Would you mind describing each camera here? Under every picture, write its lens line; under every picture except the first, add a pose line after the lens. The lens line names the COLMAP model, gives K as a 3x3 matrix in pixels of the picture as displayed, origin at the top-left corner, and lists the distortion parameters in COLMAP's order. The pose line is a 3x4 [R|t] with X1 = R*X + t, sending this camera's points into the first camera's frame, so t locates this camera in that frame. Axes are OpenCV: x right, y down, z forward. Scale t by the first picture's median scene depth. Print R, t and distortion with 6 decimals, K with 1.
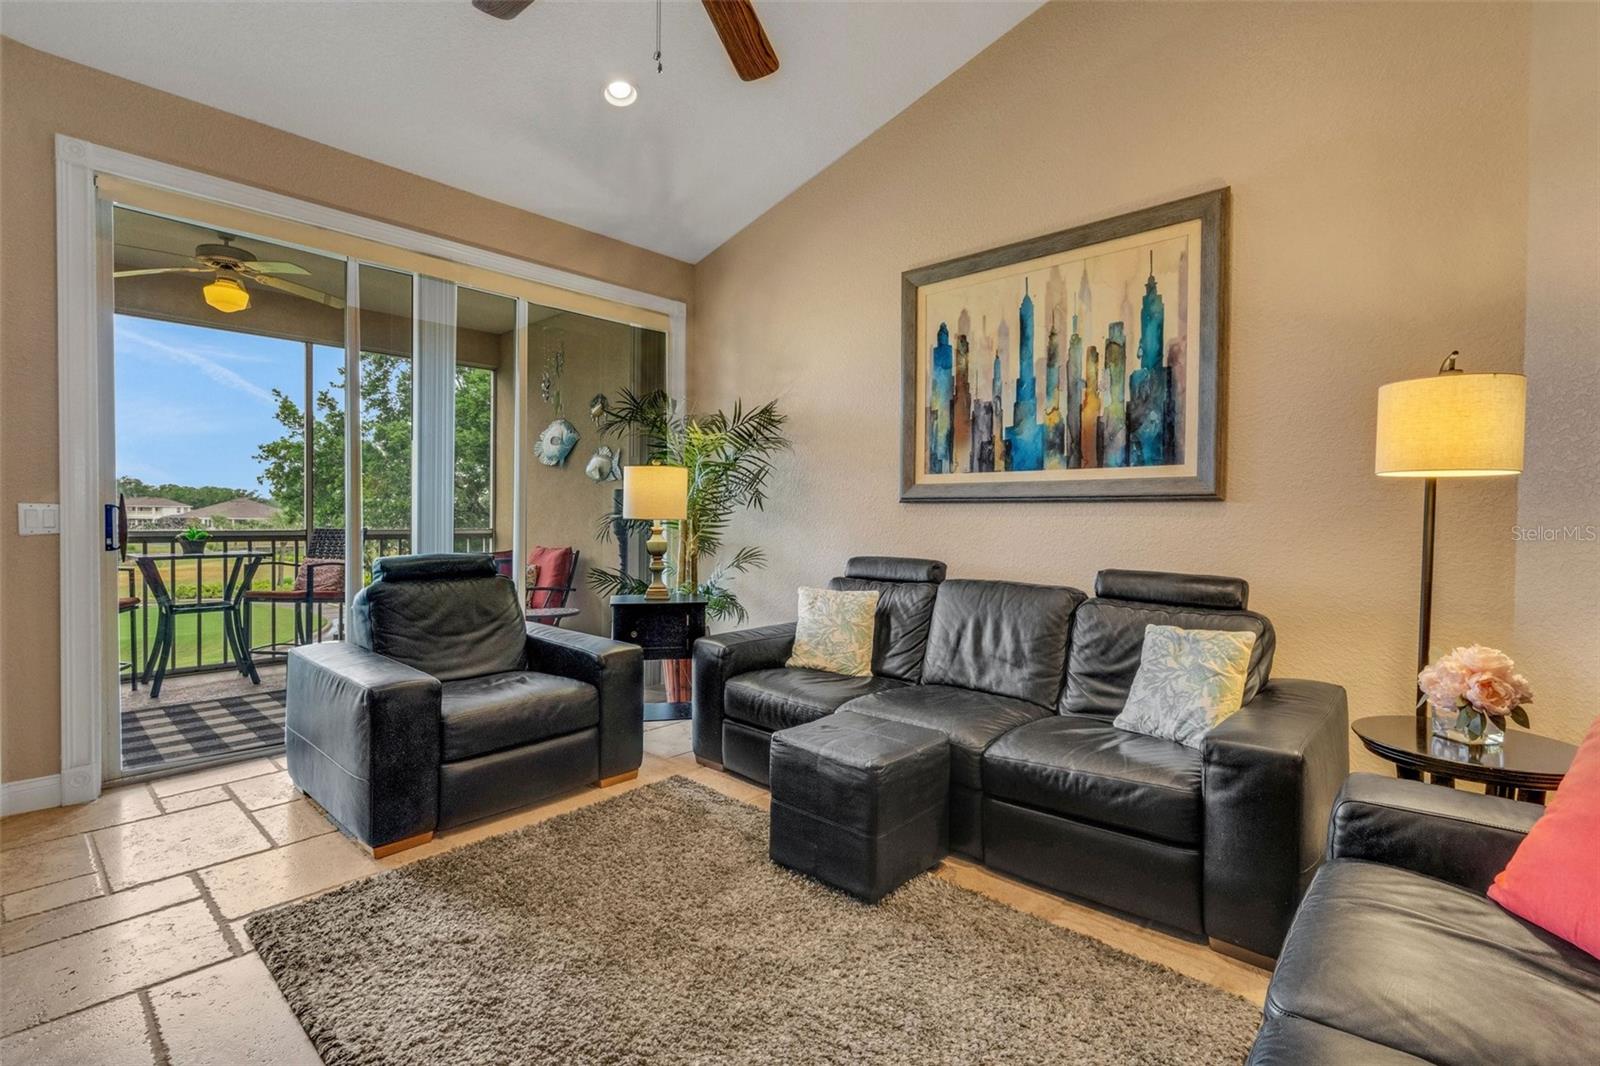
lens RADIAL K [[738.3, 0, 793.8], [0, 738.3, 528.3], [0, 0, 1]] dist [-0.000324, 0.000576]
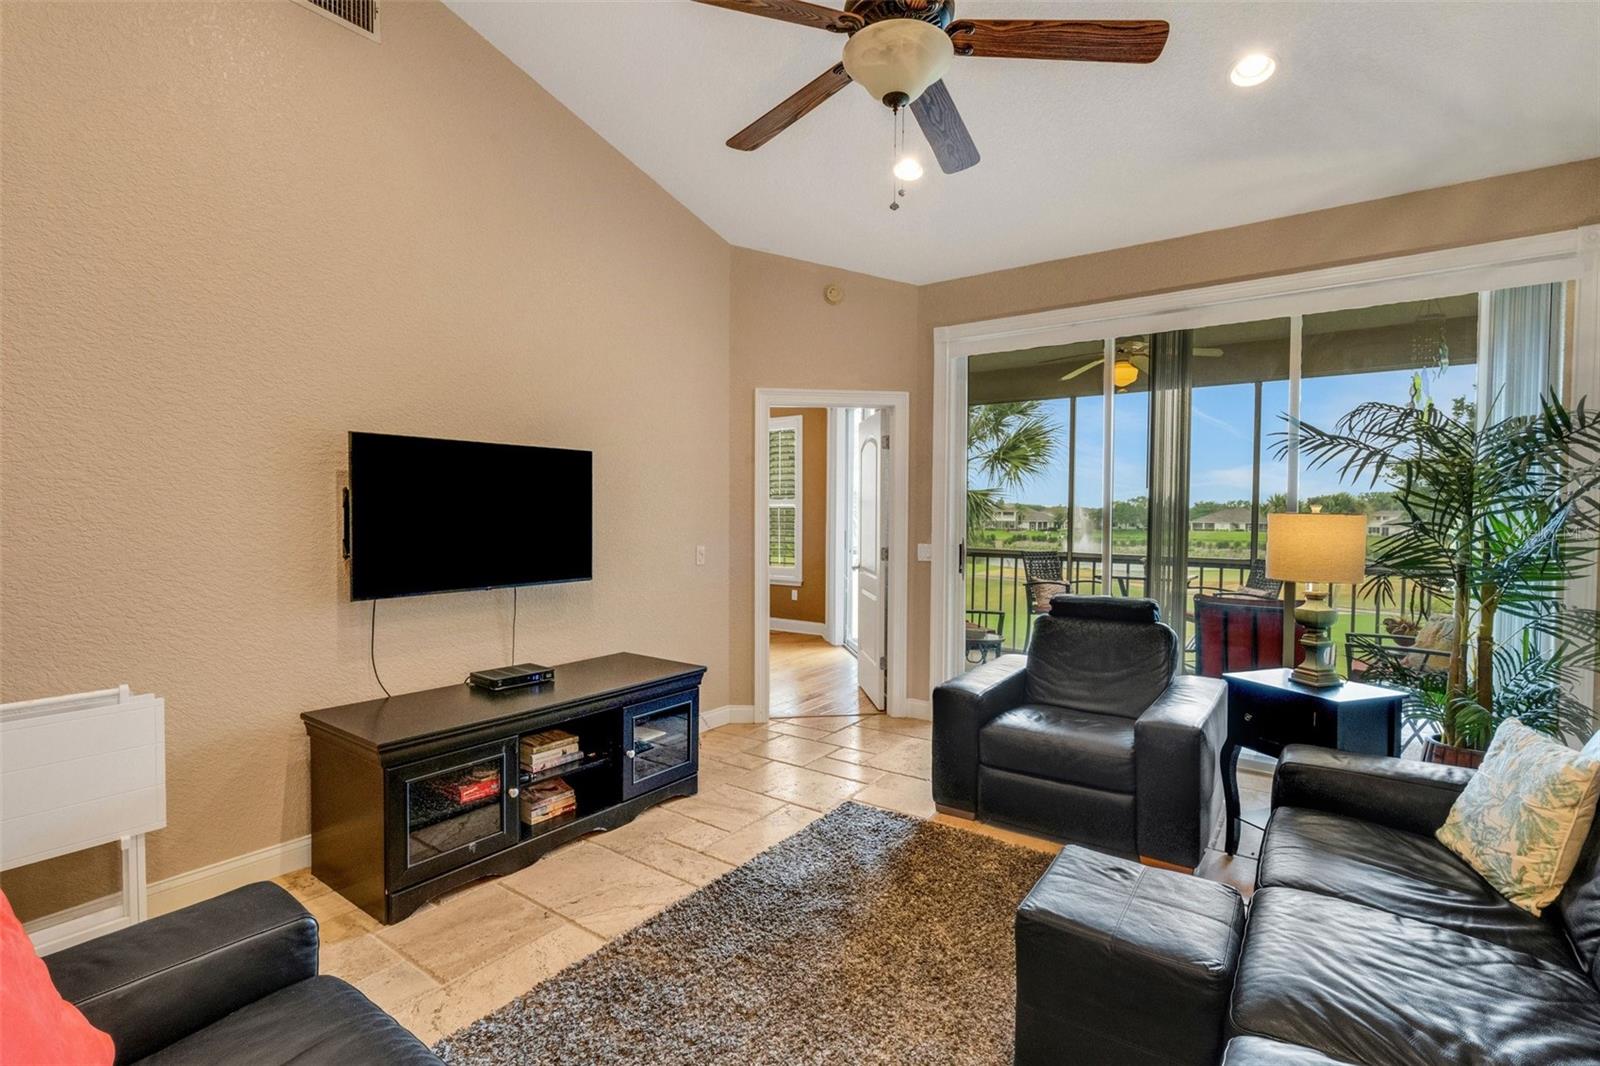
lens RADIAL K [[733.8, 0, 799.6], [0, 733.8, 525.2], [0, 0, 1]] dist [-0.002832, -0.000878]
pose [[0.118769, 0.009230, -0.992879, 0.533924], [-0.027269, 0.999610, 0.006030, -0.062769], [0.992547, 0.026359, 0.118974, 0.396042]]
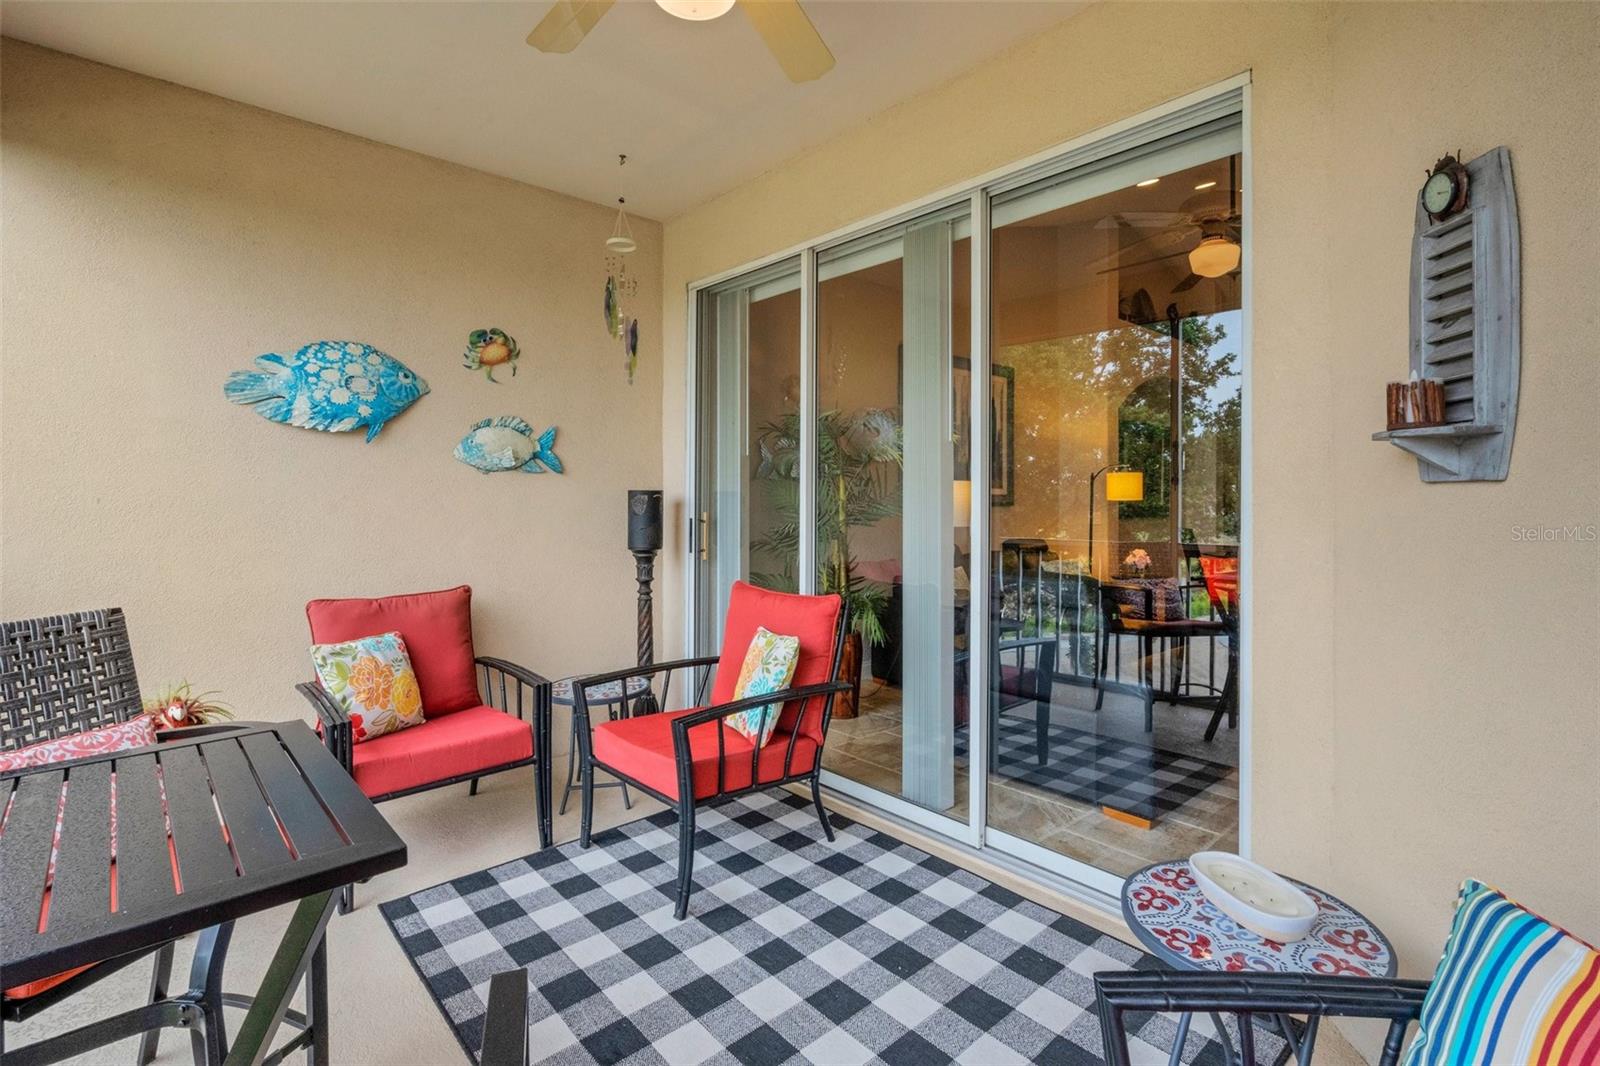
lens RADIAL K [[750.3, 0, 799.7], [0, 750.3, 487.5], [0, 0, 1]] dist [-0.001513, -0.000080]
pose [[0.087921, 0.013108, 0.996041, -1.433809], [0.024888, 0.999572, -0.015351, -0.060775], [-0.995817, 0.026139, 0.087557, 1.169009]]
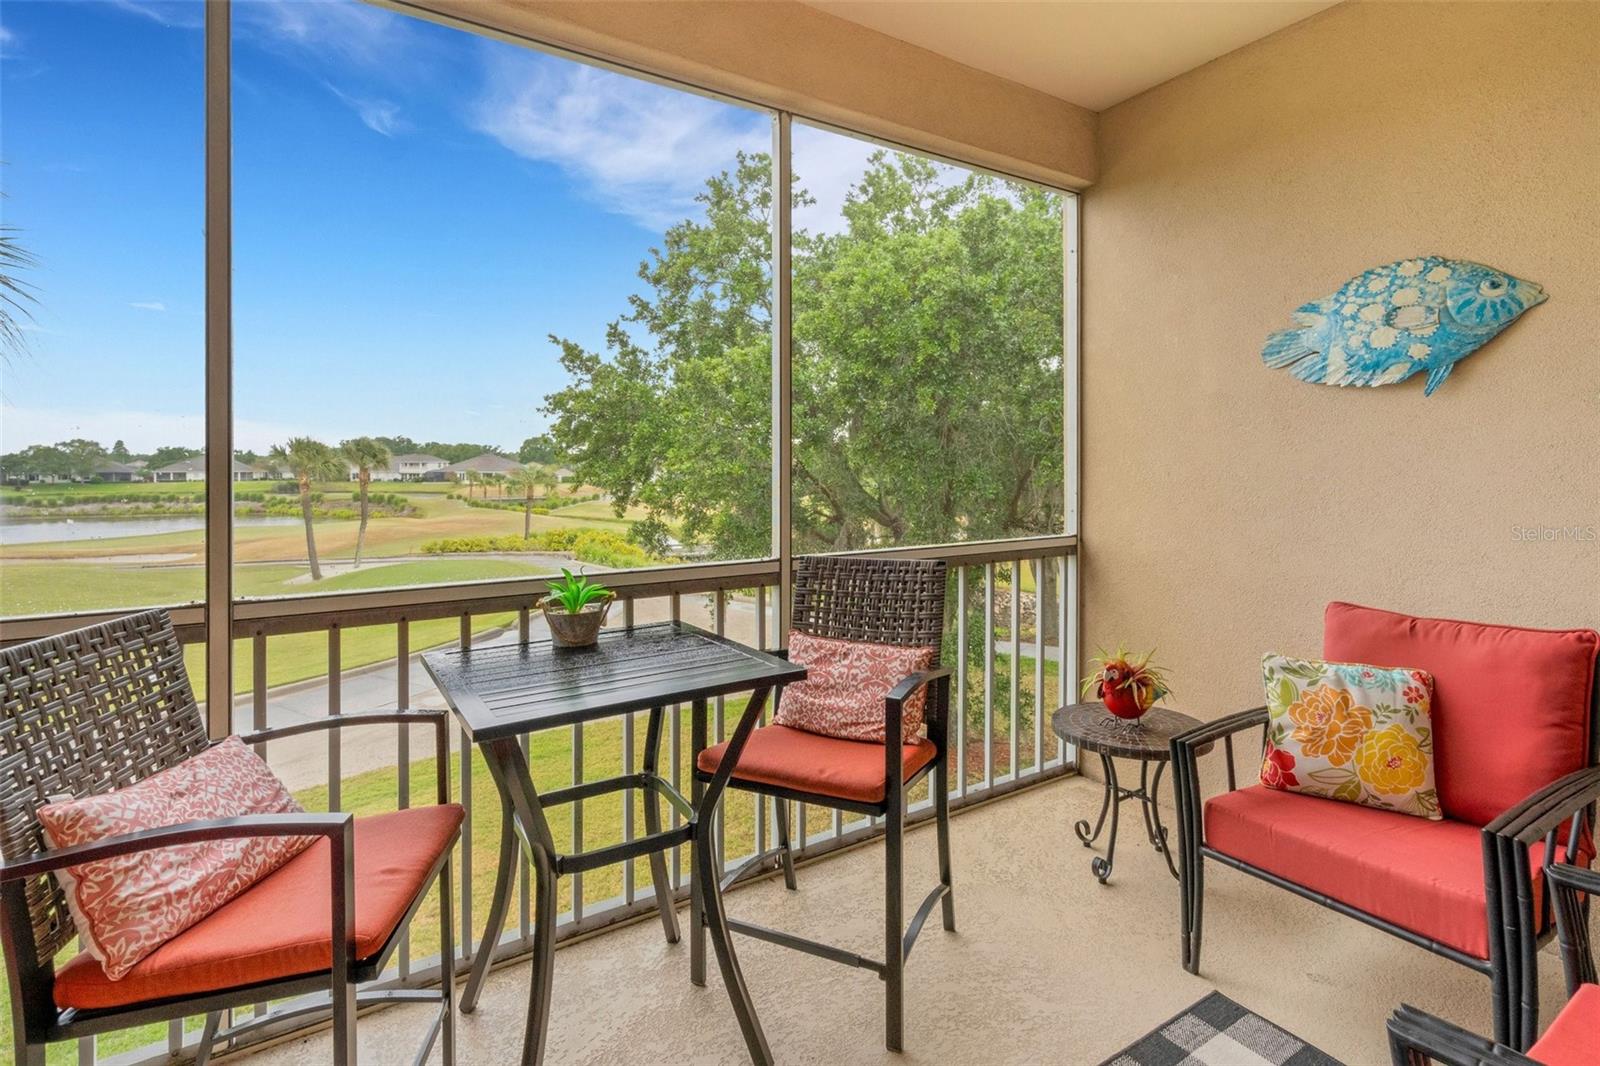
lens RADIAL K [[753.6, 0, 795.5], [0, 753.6, 457.0], [0, 0, 1]] dist [0.002683, 0.000611]
pose [[0.968164, -0.016262, -0.249788, -0.932504], [0.010067, 0.999610, -0.026057, -0.077722], [0.250114, 0.022713, 0.967950, 1.003133]]
